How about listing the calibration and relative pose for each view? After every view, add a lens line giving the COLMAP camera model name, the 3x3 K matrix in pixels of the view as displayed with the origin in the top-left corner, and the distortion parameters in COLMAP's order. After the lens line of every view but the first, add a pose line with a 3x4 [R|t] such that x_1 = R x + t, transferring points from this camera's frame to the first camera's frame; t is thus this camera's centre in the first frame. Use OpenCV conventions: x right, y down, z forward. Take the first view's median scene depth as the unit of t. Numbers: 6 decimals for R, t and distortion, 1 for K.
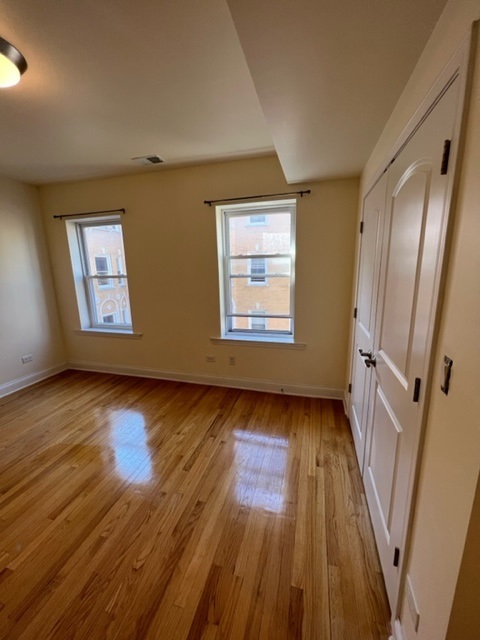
lens RADIAL K [[256.2, 0, 241.7], [0, 256.2, 318.5], [0, 0, 1]] dist [0.000637, -0.000026]
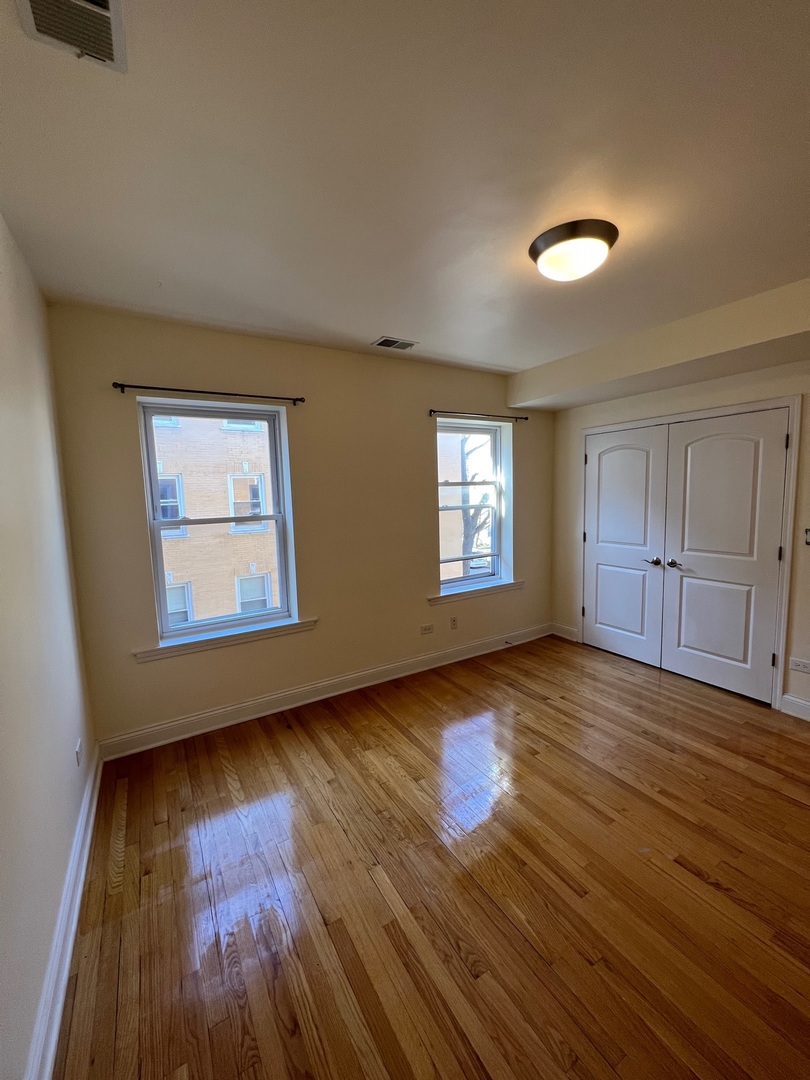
lens RADIAL K [[432.4, 0, 407.9], [0, 432.4, 537.5], [0, 0, 1]] dist [0.000637, -0.000026]
pose [[0.679336, -0.078670, 0.729598, -1.070115], [0.163434, 0.985485, -0.045914, -0.042993], [-0.715396, 0.150432, 0.682333, 0.232160]]
